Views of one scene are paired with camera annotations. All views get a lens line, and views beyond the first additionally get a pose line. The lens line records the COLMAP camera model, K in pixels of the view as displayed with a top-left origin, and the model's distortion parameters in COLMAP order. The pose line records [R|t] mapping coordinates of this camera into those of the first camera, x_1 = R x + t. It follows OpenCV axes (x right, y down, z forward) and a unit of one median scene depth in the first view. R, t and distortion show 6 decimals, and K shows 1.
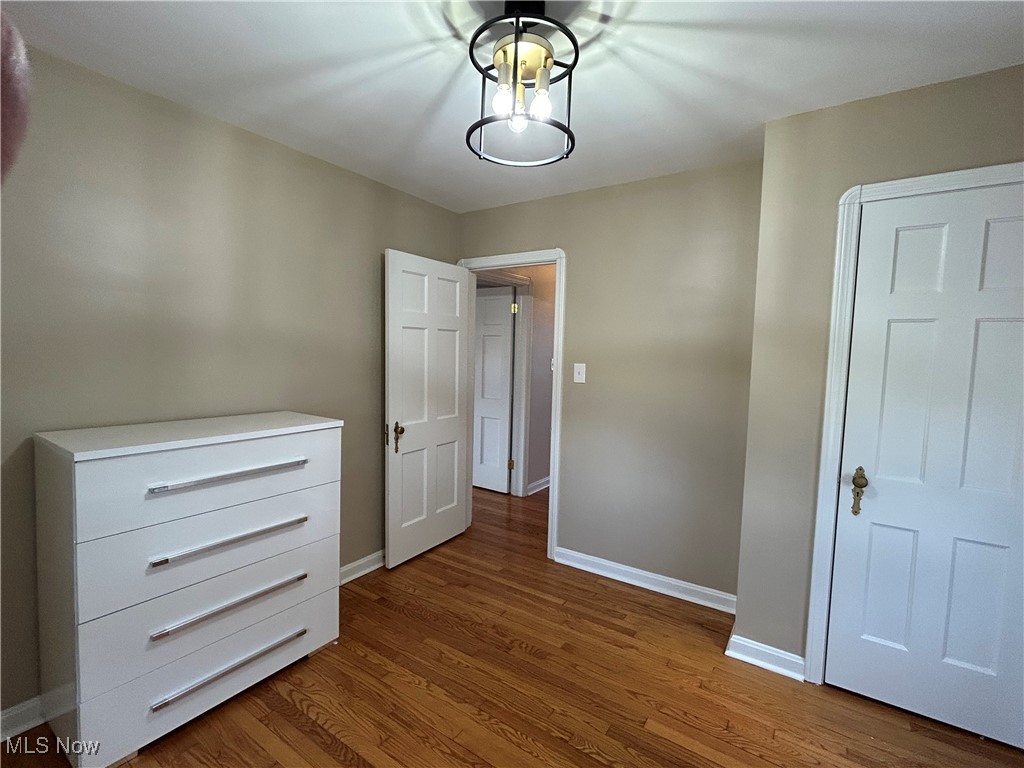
lens RADIAL K [[462.6, 0, 512.0], [0, 462.6, 384.0], [0, 0, 1]] dist [0.000524, -0.000002]
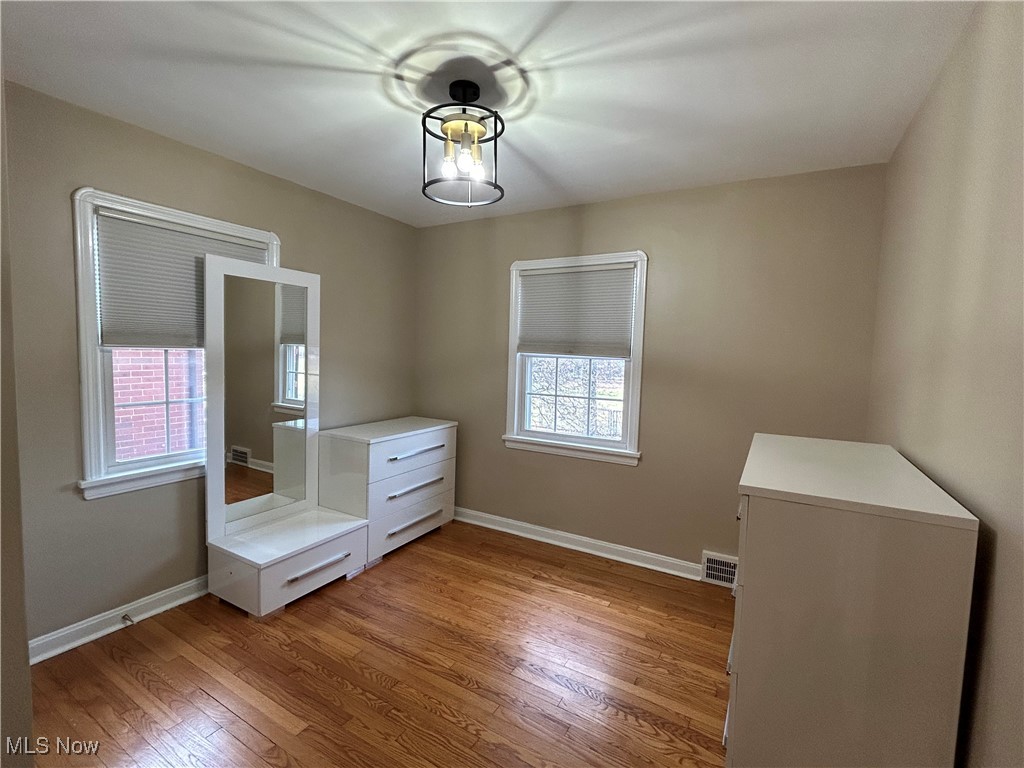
lens RADIAL K [[462.6, 0, 512.0], [0, 462.6, 384.0], [0, 0, 1]] dist [0.000524, -0.000002]
pose [[-0.996846, -0.047610, -0.063491, -0.054338], [-0.056276, 0.988184, 0.142565, -0.154750], [0.055954, 0.145689, -0.987747, 2.134397]]
